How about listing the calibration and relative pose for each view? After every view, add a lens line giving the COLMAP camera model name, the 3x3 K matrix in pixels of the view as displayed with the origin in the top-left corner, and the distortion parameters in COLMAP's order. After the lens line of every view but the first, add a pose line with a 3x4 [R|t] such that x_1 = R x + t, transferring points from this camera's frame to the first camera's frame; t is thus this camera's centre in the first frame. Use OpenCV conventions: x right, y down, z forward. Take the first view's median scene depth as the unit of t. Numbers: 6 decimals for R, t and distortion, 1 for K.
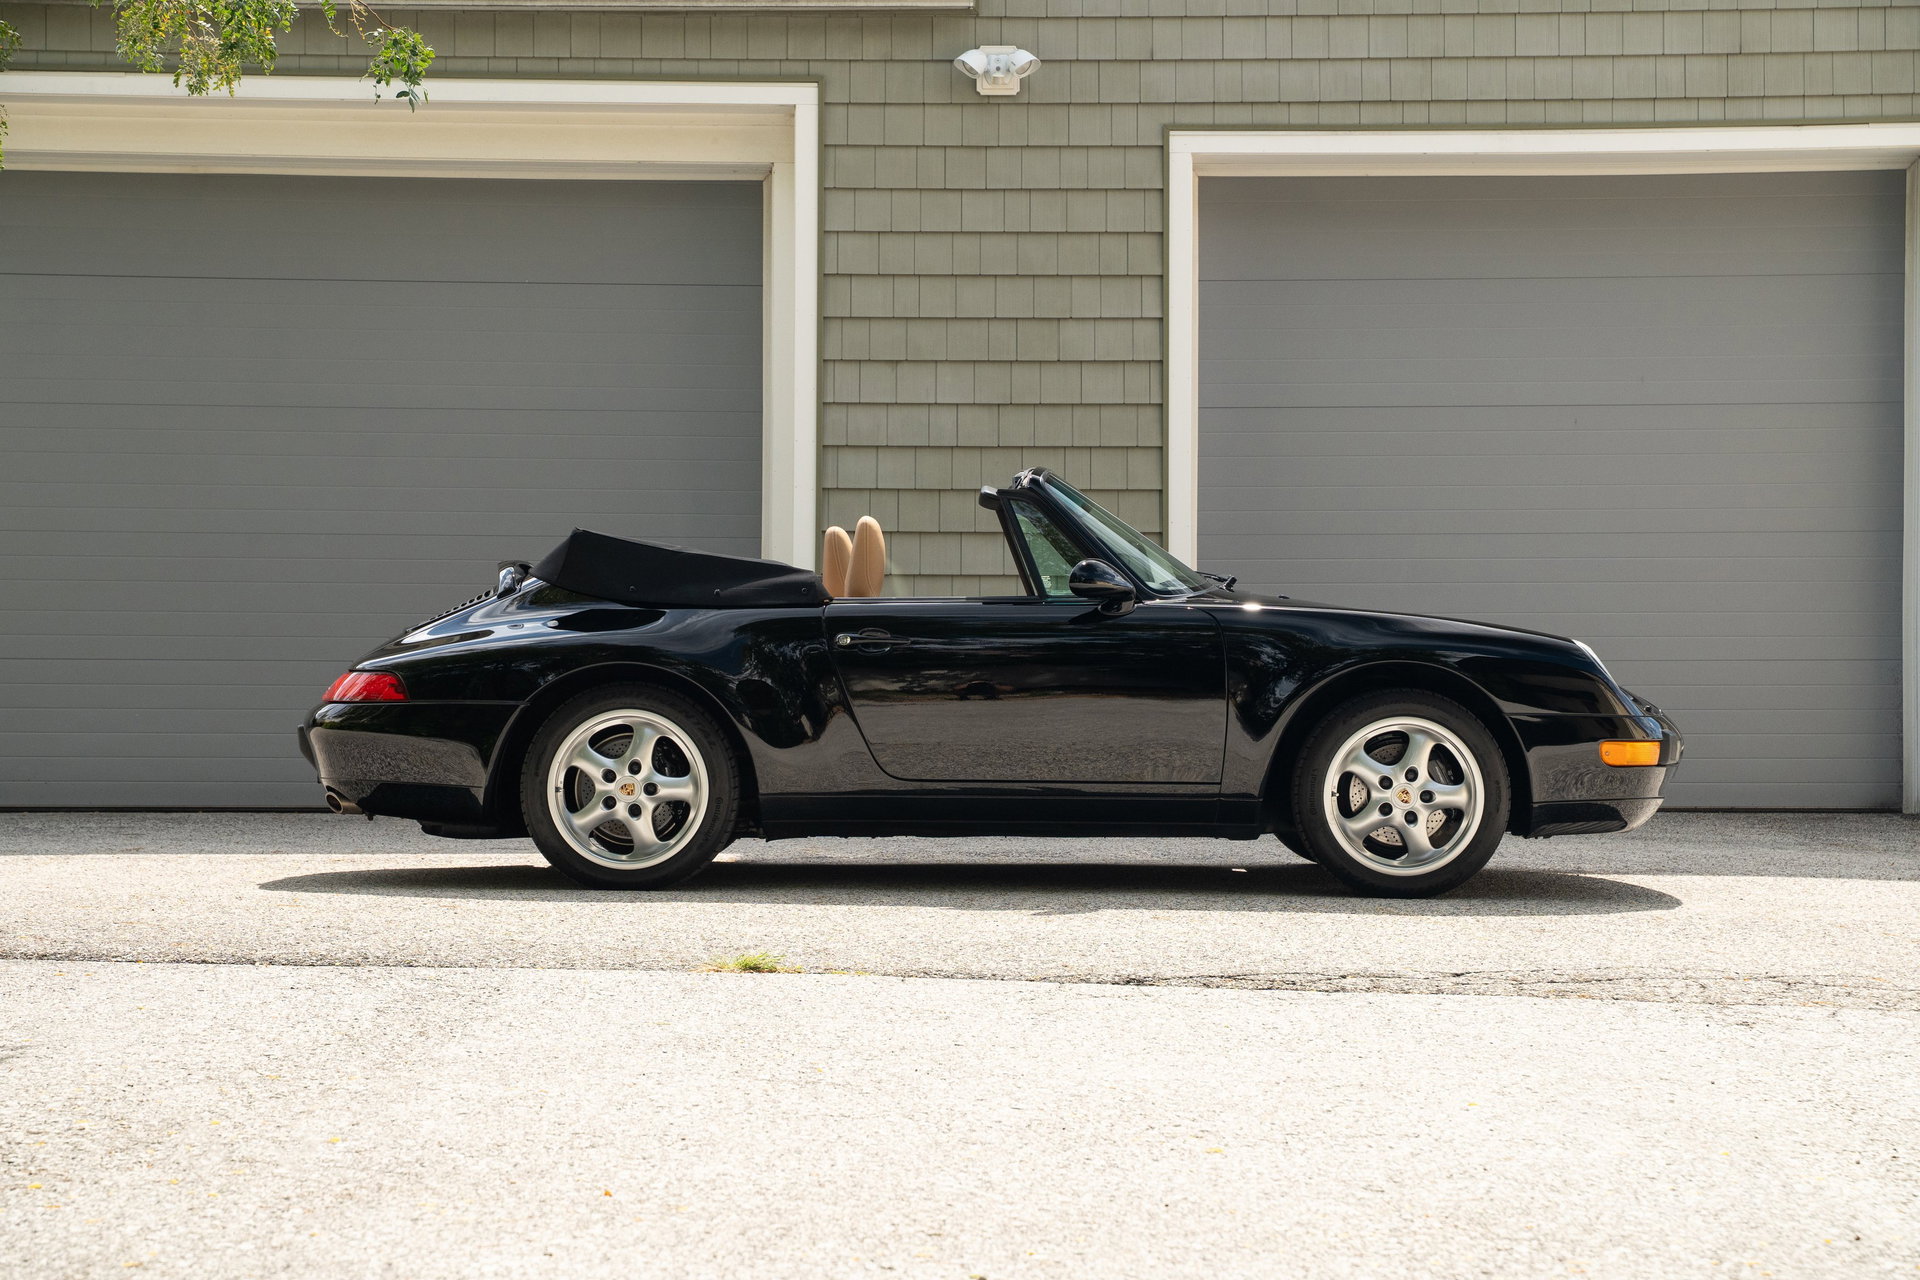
lens RADIAL K [[4536.9, 0, 950.1], [0, 4536.9, 664.6], [0, 0, 1]] dist [0.342253, 0.000000]
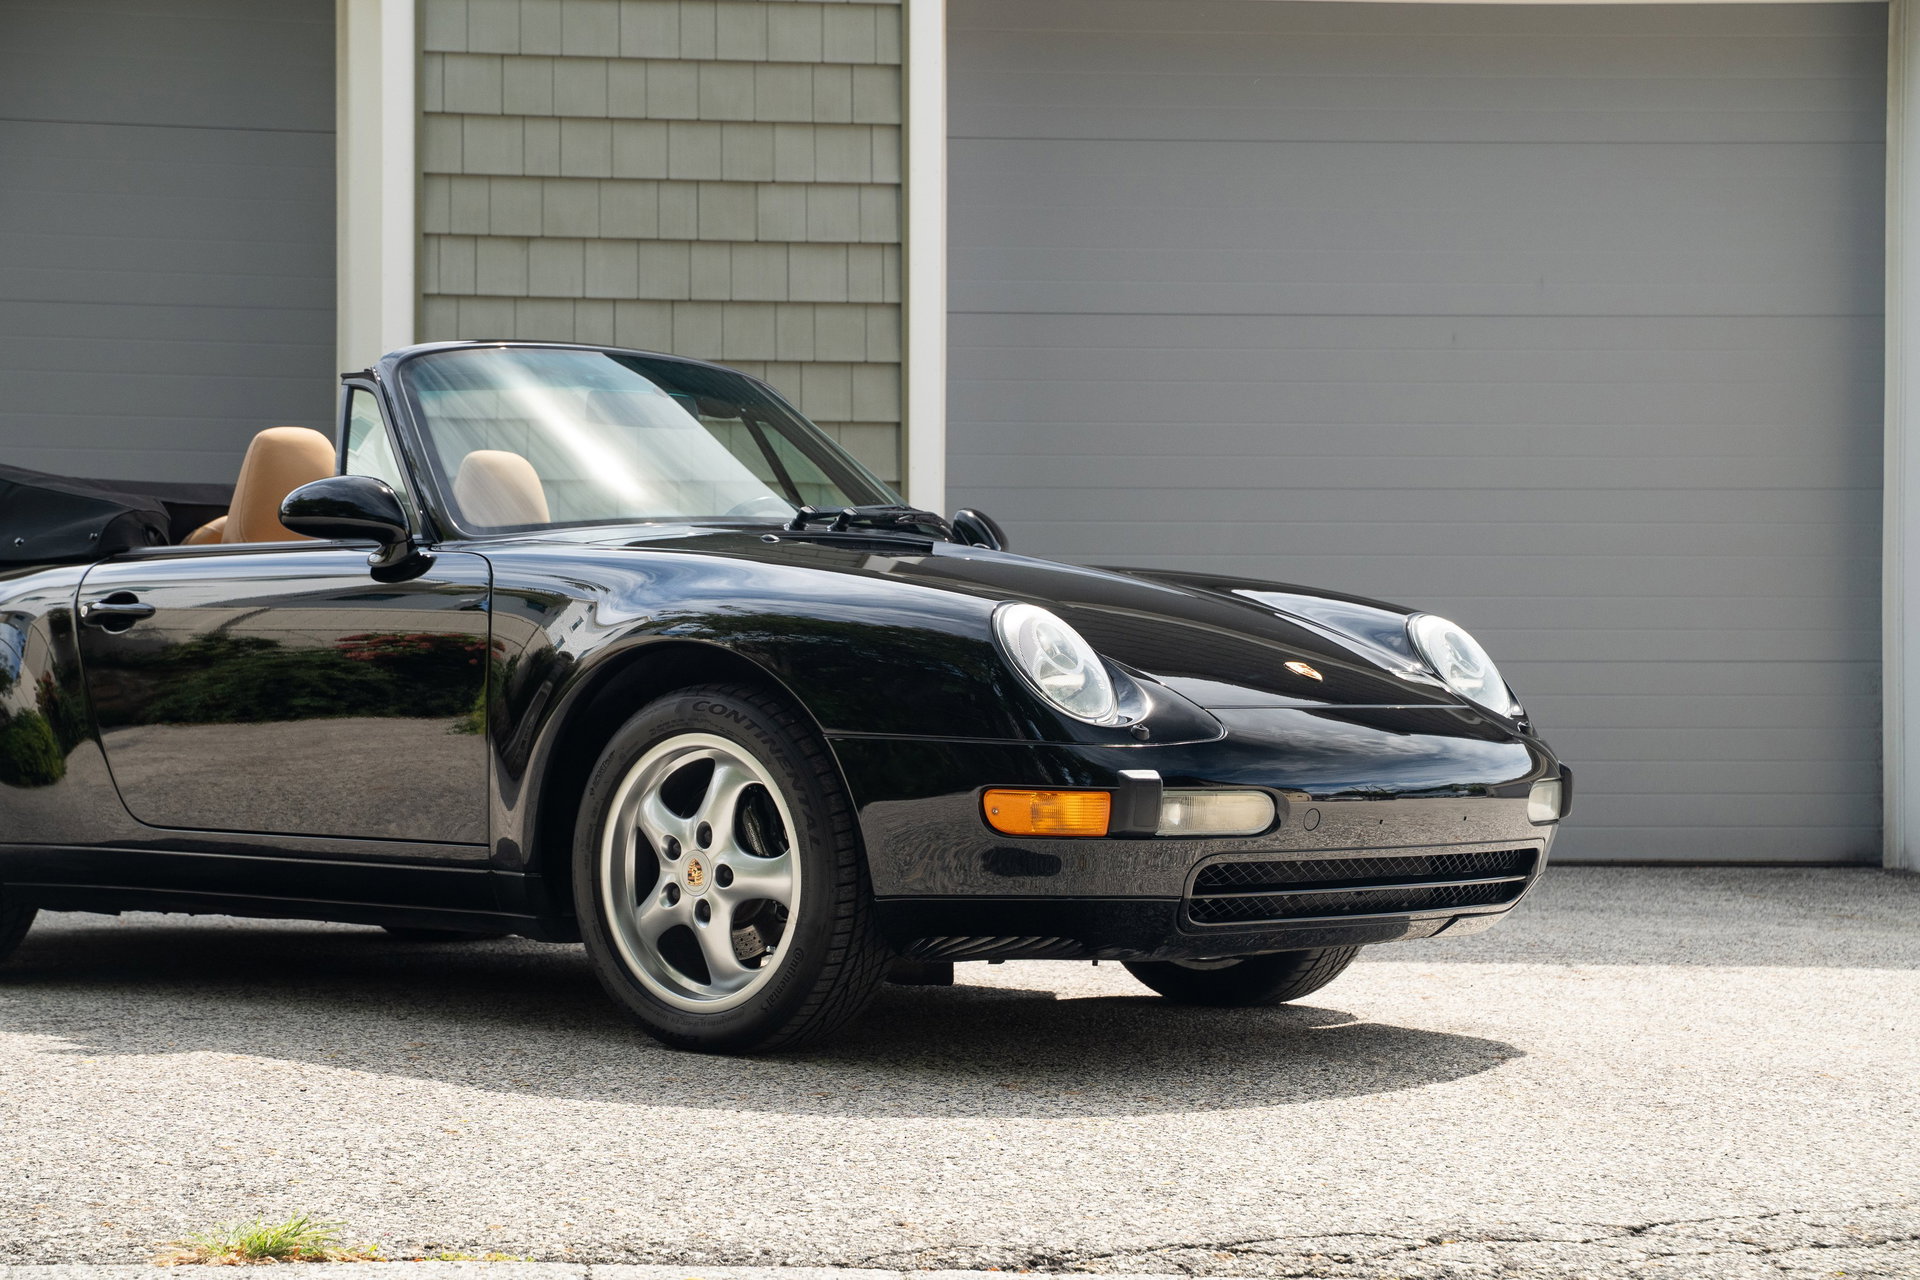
lens RADIAL K [[3967.4, 0, 980.2], [0, 3967.4, 634.8], [0, 0, 1]] dist [0.275245, 0.000000]
pose [[0.993758, 0.003034, 0.111512, -0.011099], [-0.001492, 0.999902, -0.013911, 0.004008], [-0.111544, 0.013658, 0.993666, 0.377126]]
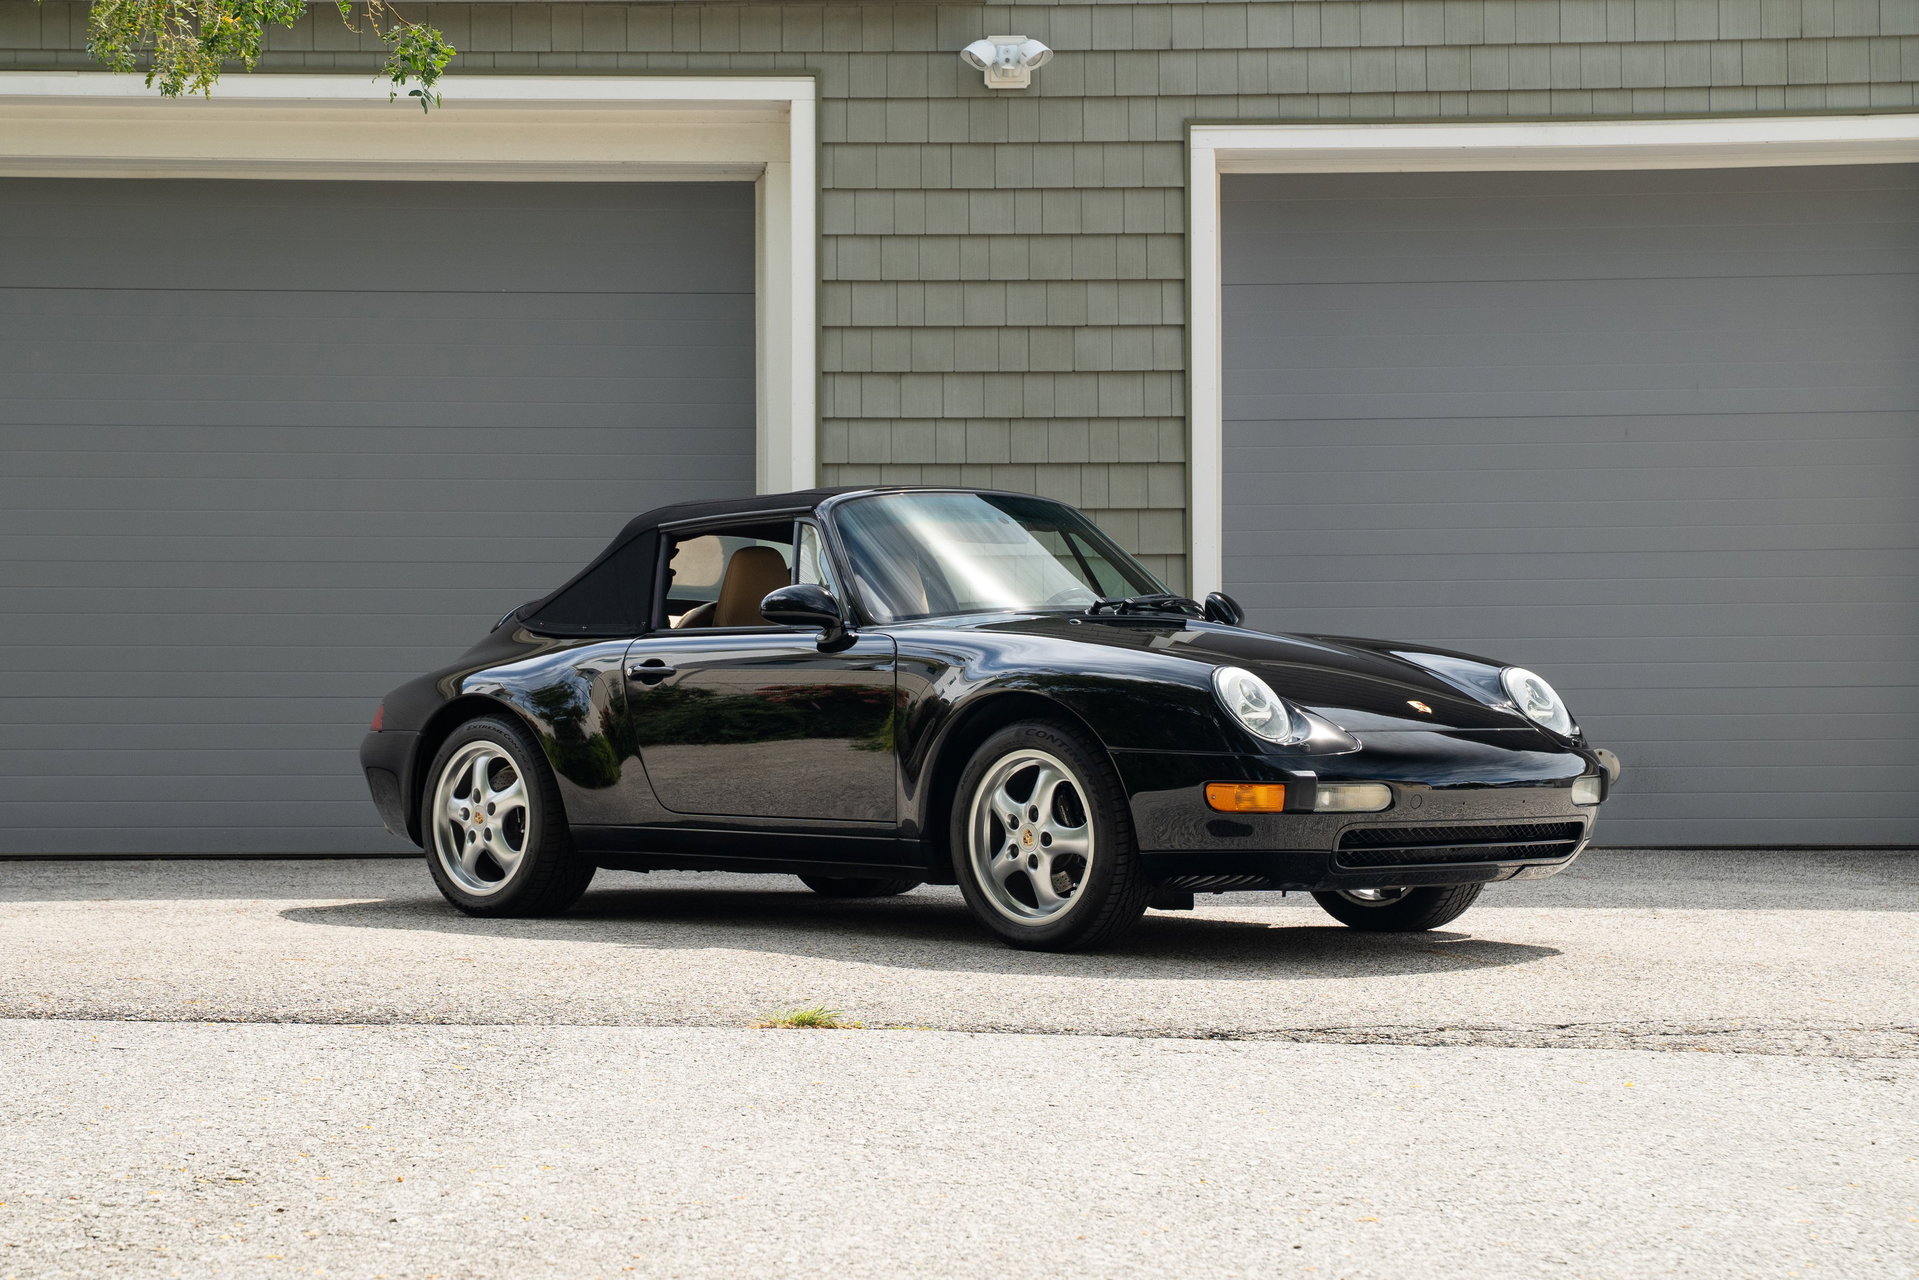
lens RADIAL K [[4825.6, 0, 867.9], [0, 4825.6, 678.1], [0, 0, 1]] dist [0.340869, 0.000000]
pose [[0.999967, -0.006443, 0.004979, -0.024214], [0.006461, 0.999973, -0.003618, -0.000426], [-0.004955, 0.003650, 0.999981, 0.004239]]
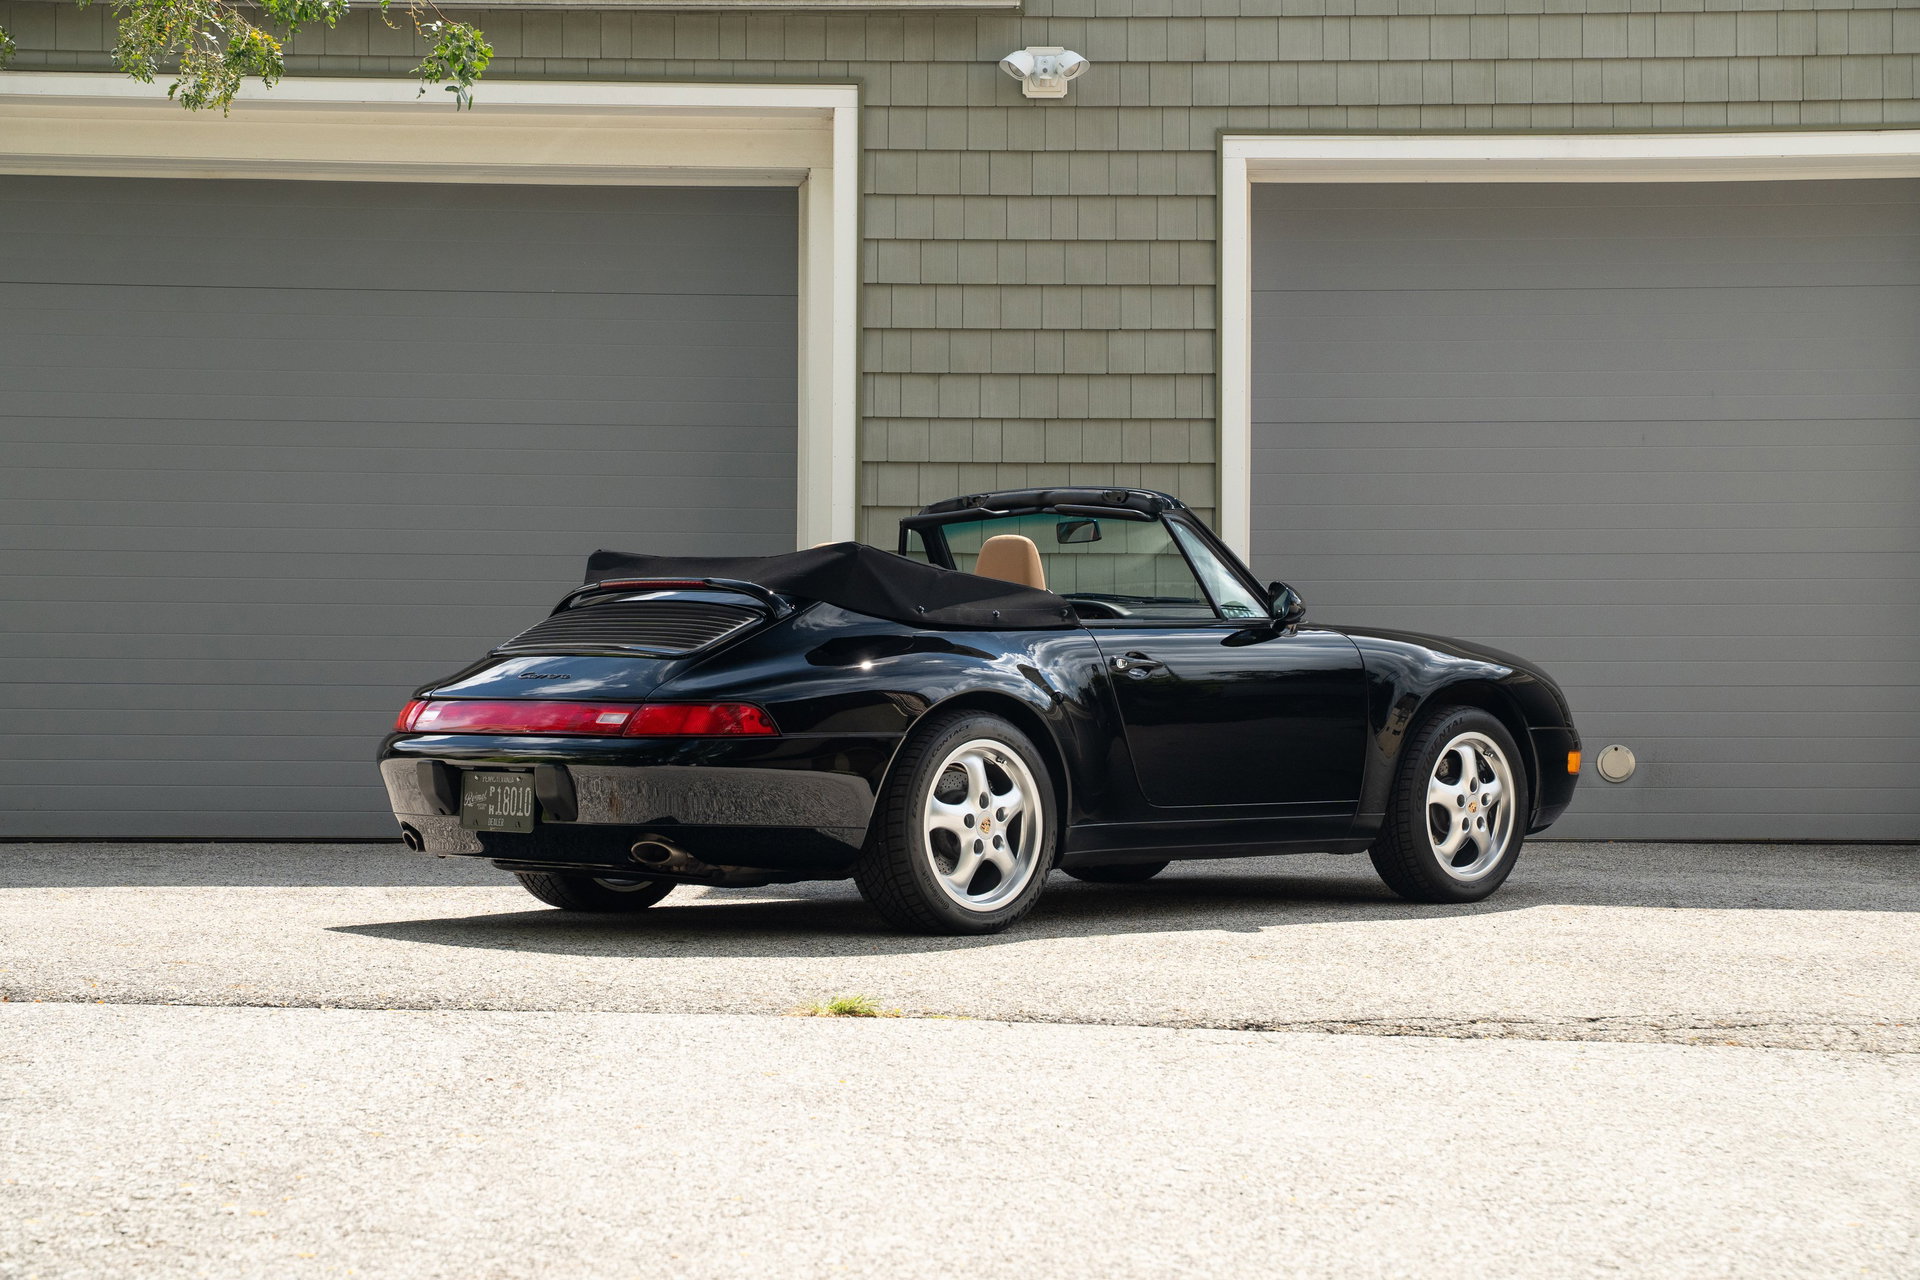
lens RADIAL K [[4536.9, 0, 931.1], [0, 4536.9, 668.4], [0, 0, 1]] dist [0.342253, 0.000000]
pose [[0.999923, 0.000774, 0.012402, -0.025684], [-0.000721, 0.999991, -0.004274, -0.000337], [-0.012406, 0.004265, 0.999914, 0.038442]]
